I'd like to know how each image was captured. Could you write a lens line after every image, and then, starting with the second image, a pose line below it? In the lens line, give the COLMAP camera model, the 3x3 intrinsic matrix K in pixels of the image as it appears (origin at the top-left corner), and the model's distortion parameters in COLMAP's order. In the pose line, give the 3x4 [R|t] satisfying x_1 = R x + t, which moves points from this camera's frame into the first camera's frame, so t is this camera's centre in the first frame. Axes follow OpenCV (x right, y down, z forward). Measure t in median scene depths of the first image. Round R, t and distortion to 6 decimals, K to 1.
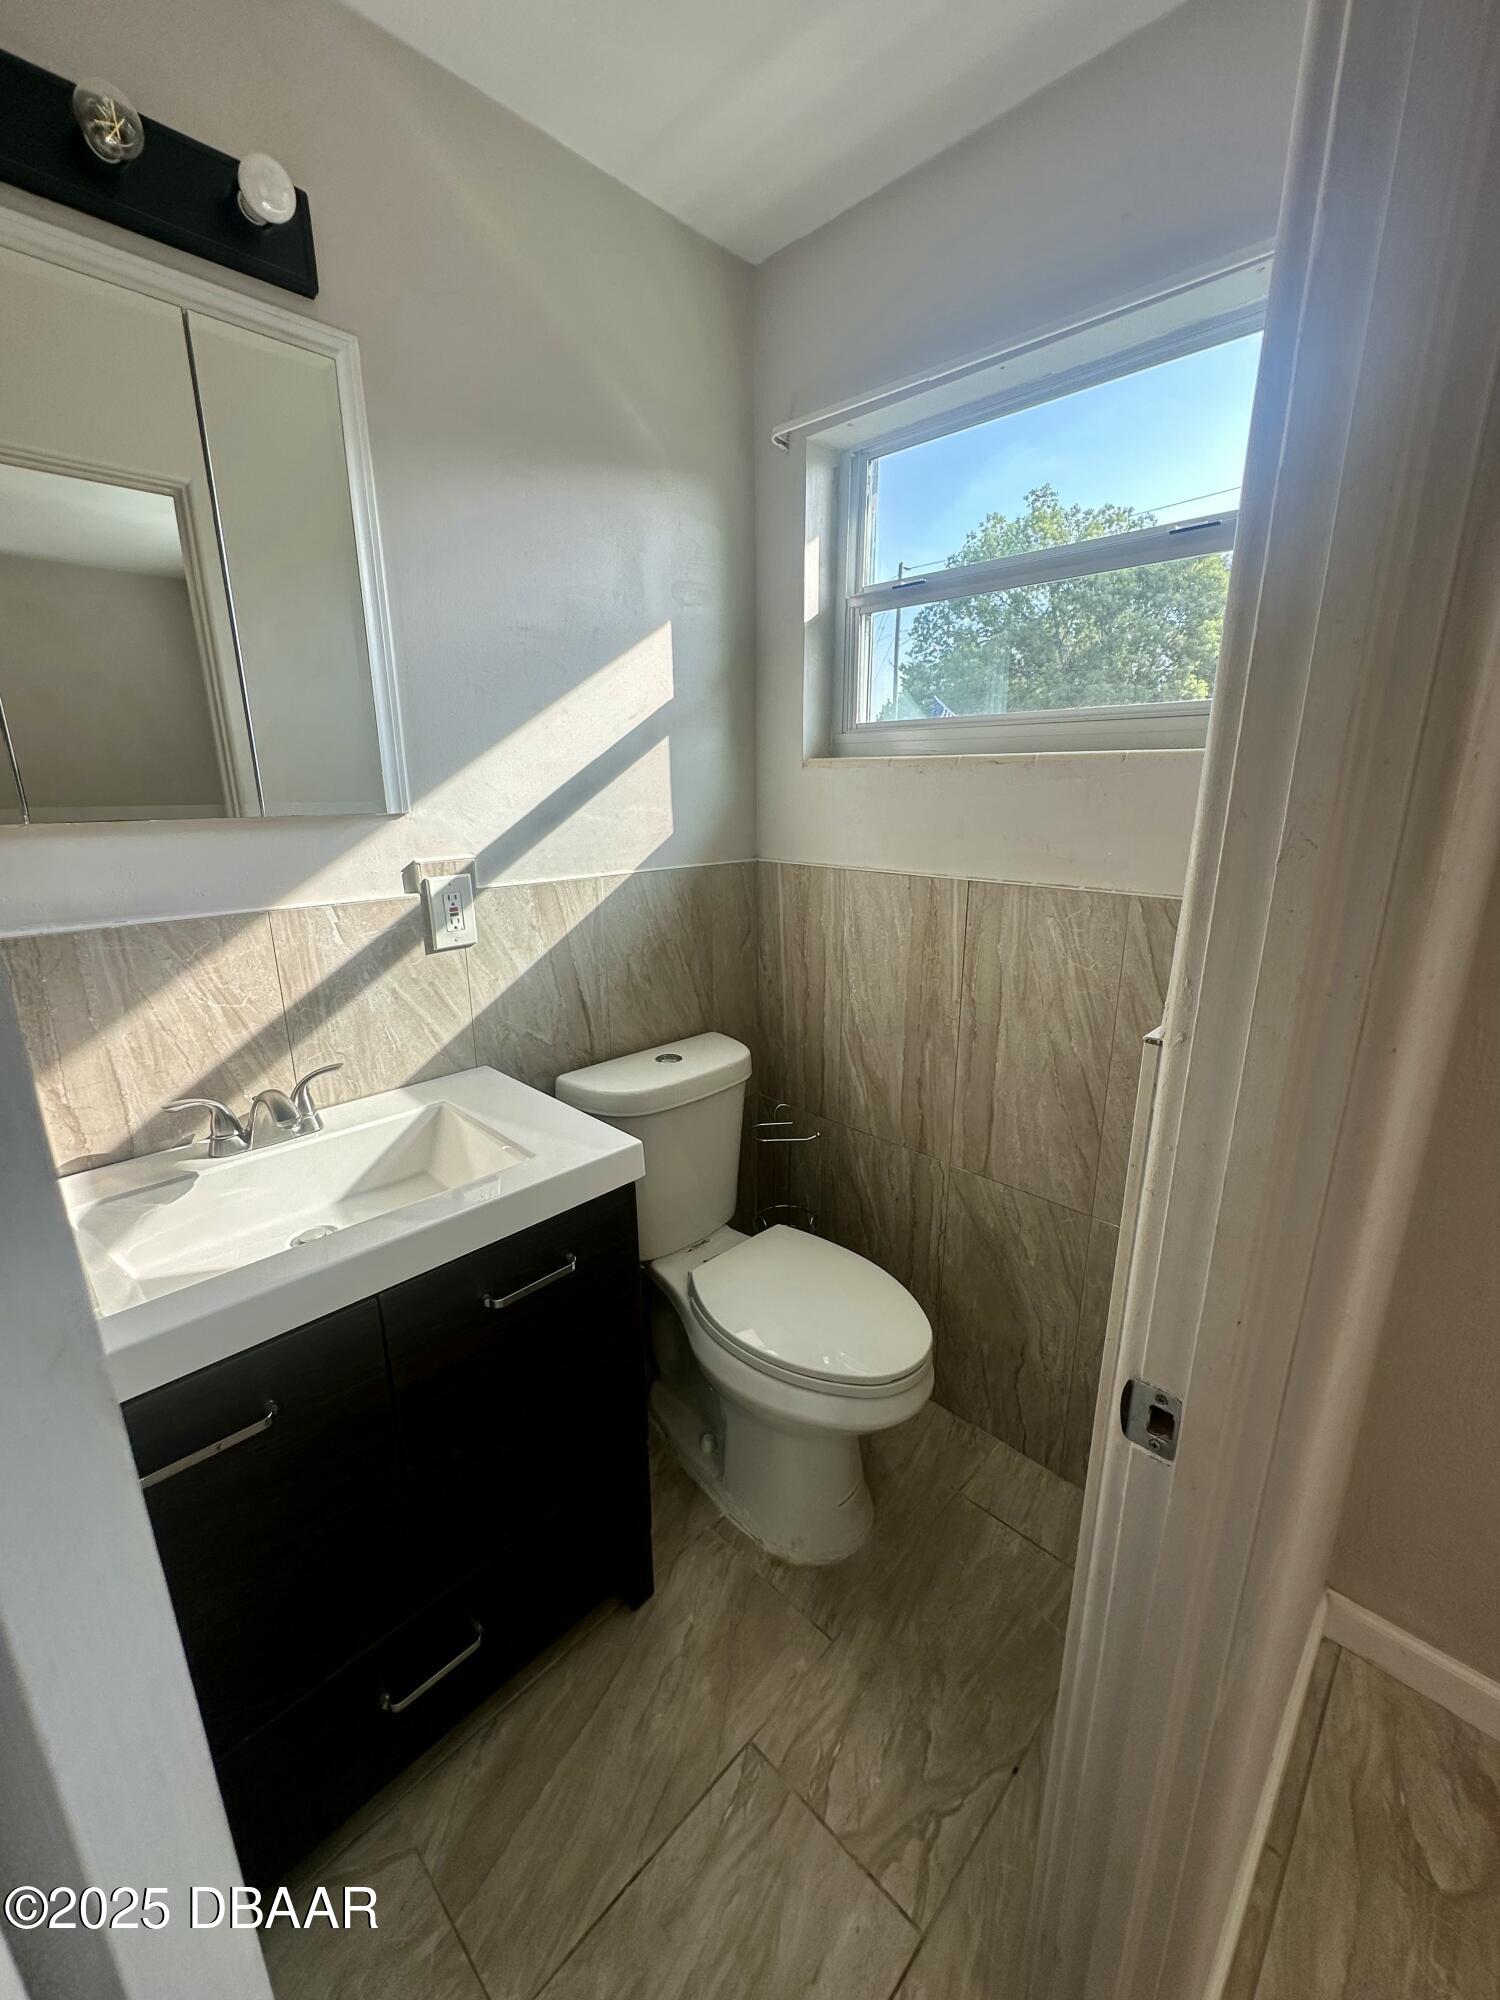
lens RADIAL K [[807.1, 0, 767.3], [0, 807.1, 985.9], [0, 0, 1]] dist [0.002282, -0.001156]
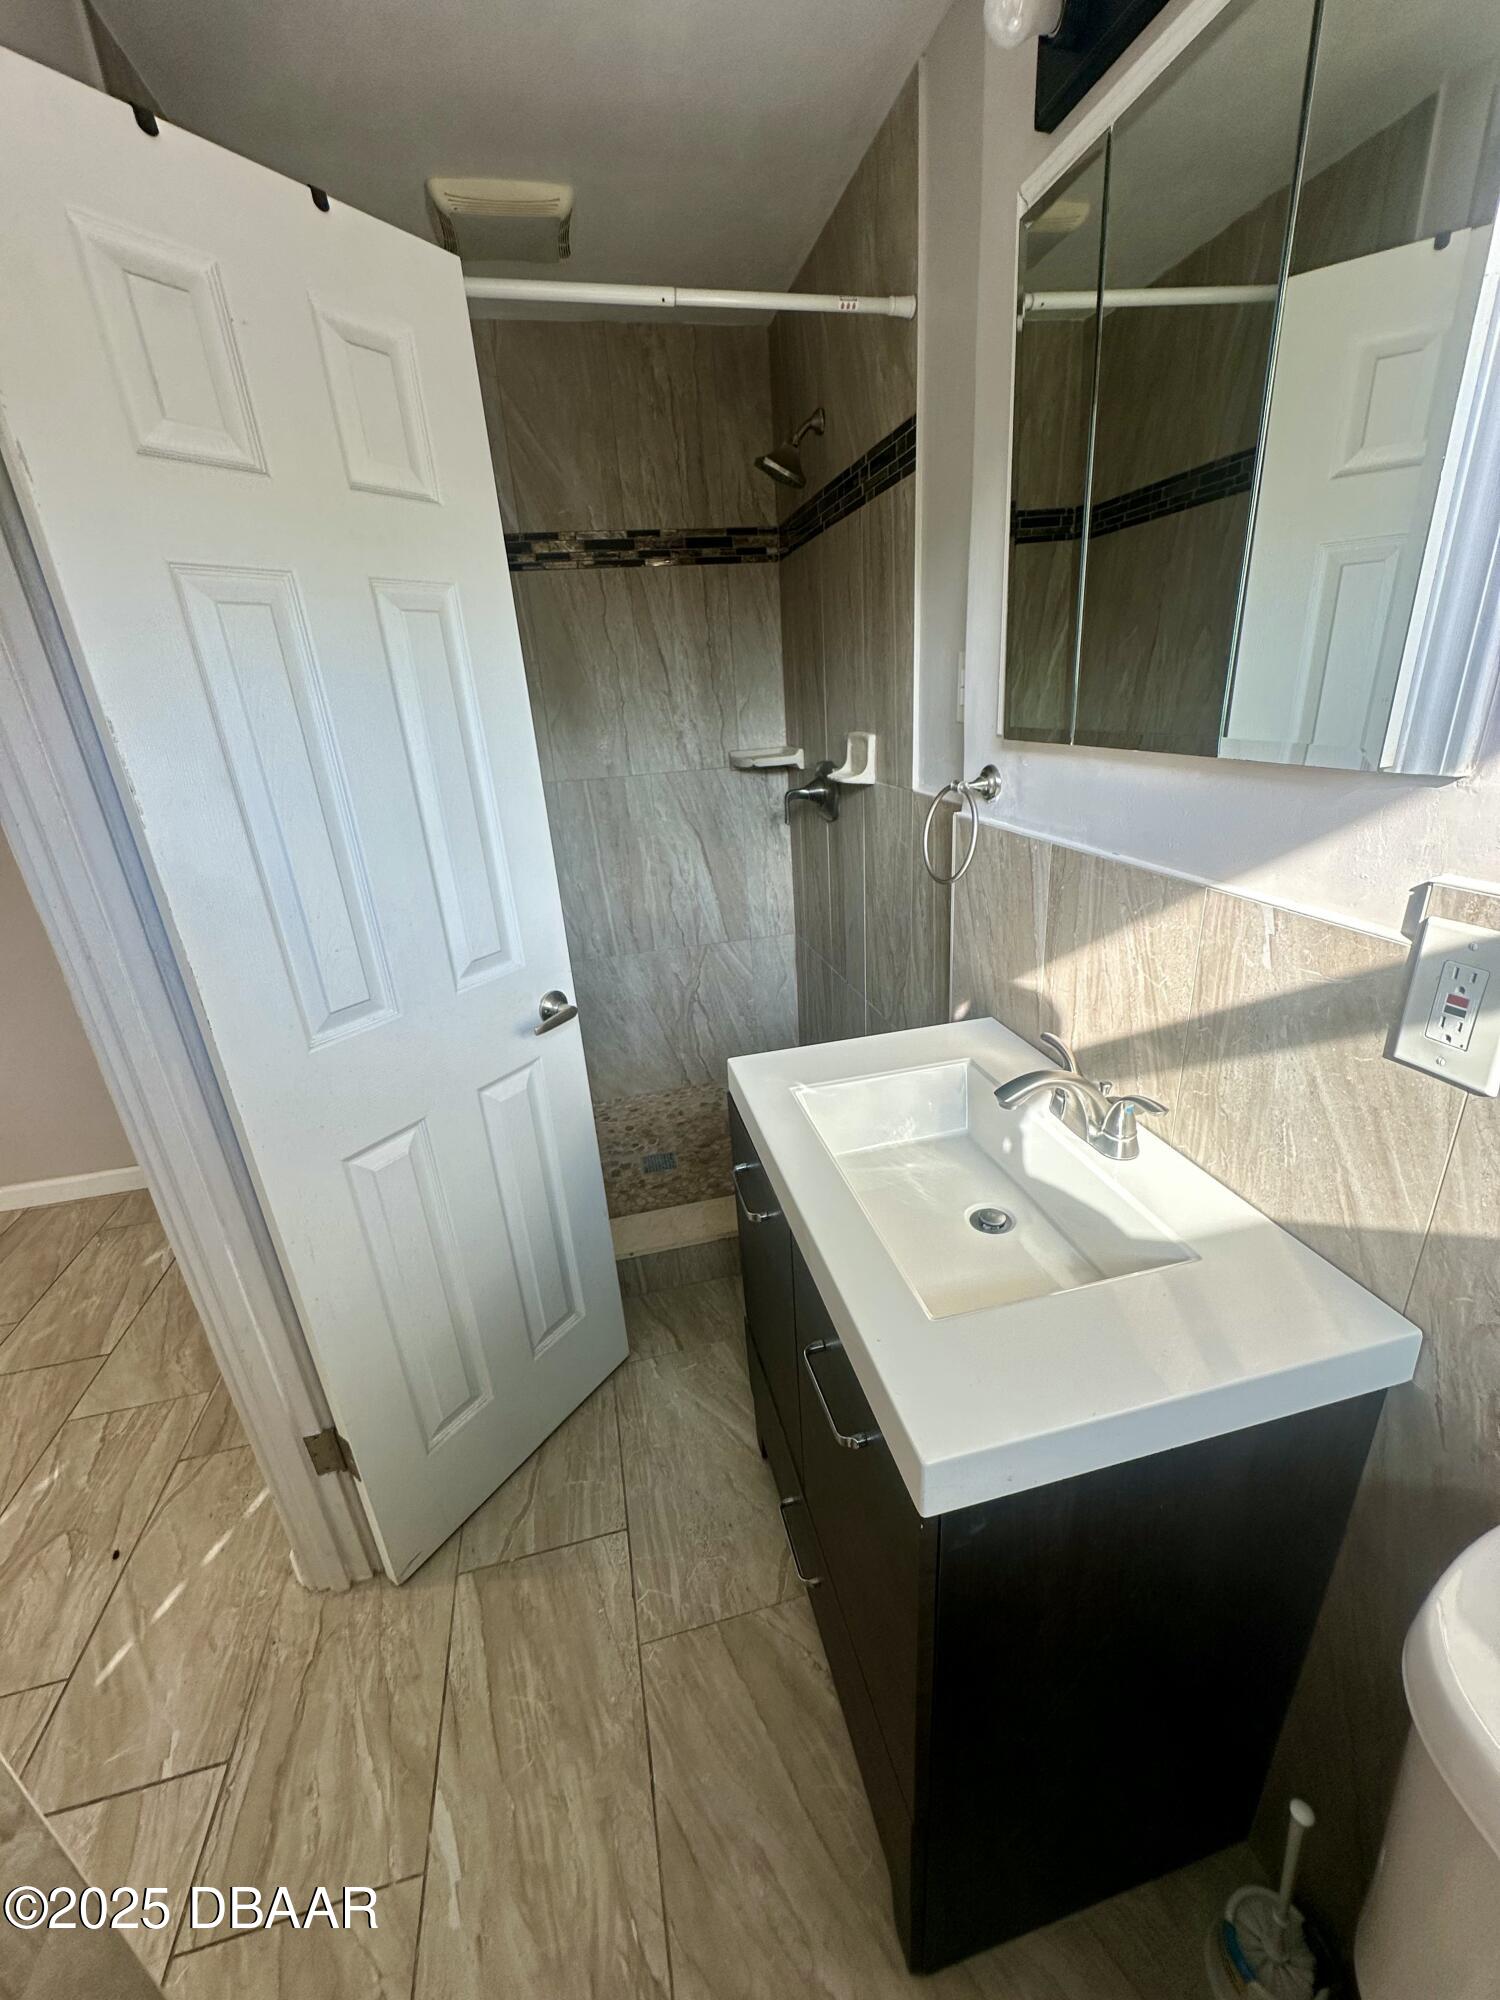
lens RADIAL K [[807.1, 0, 756.6], [0, 807.1, 1008.1], [0, 0, 1]] dist [0.002282, -0.001156]
pose [[-0.548614, 0.334057, -0.766439, 0.198635], [-0.164292, 0.855763, 0.490589, -0.278184], [0.819775, 0.395063, -0.414601, 0.966586]]
